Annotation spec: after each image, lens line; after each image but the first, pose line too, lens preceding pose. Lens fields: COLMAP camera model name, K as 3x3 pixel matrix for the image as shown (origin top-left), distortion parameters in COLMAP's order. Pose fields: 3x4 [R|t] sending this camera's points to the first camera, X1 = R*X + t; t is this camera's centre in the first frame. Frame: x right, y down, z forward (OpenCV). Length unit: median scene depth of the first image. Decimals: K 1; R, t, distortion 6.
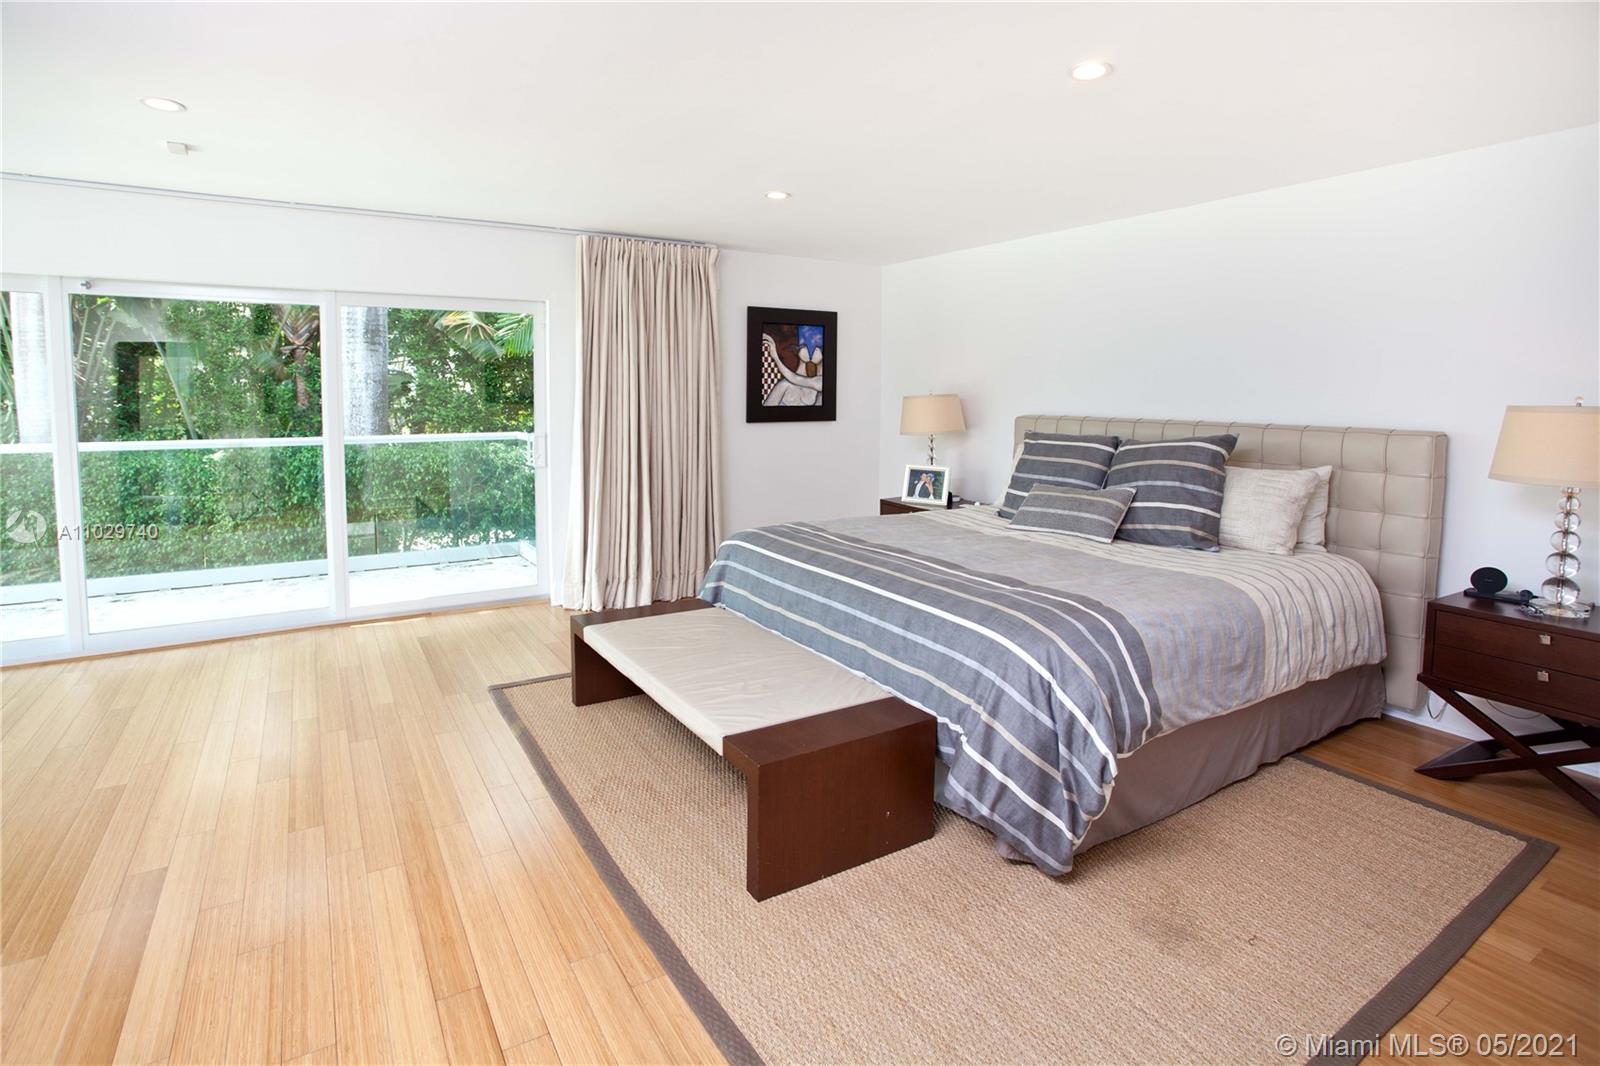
lens RADIAL K [[800.2, 0, 800.0], [0, 800.2, 533.0], [0, 0, 1]] dist [0.000848, 0.000004]
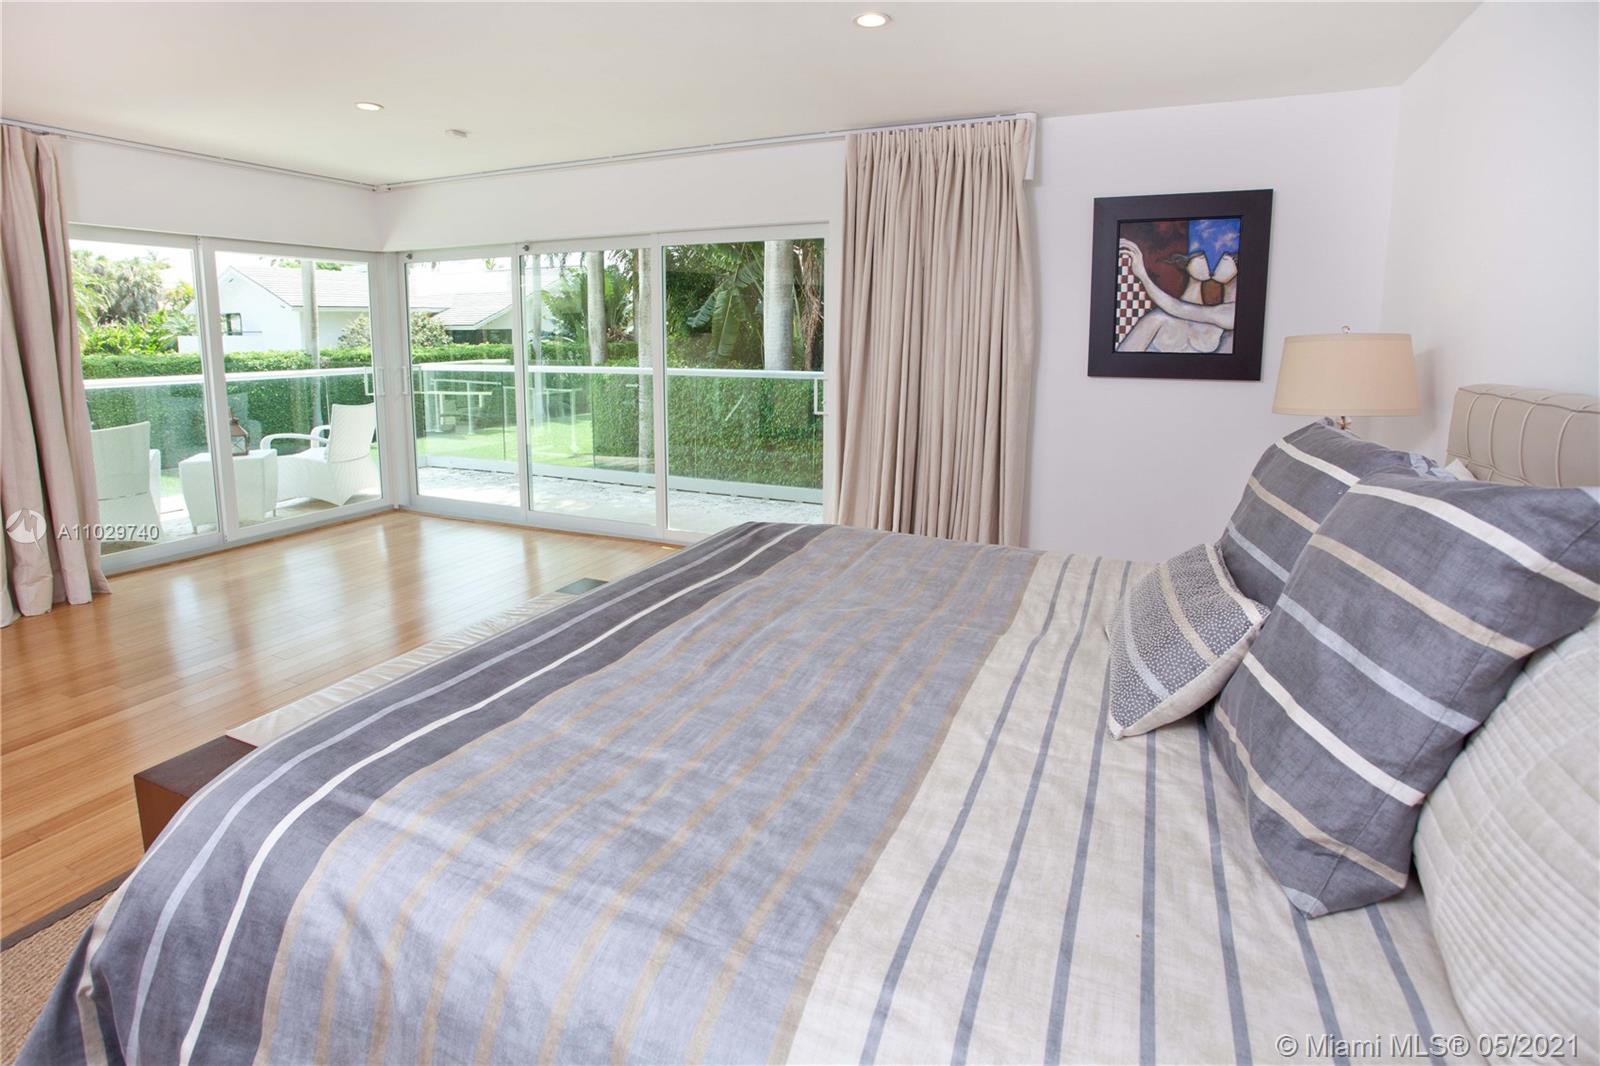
lens RADIAL K [[794.4, 0, 800.0], [0, 794.4, 533.0], [0, 0, 1]] dist [-0.017375, -0.000180]
pose [[0.547602, 0.213377, -0.809075, 0.371594], [-0.147608, 0.976408, 0.157603, -0.076434], [0.823617, 0.033122, 0.566179, 0.418961]]
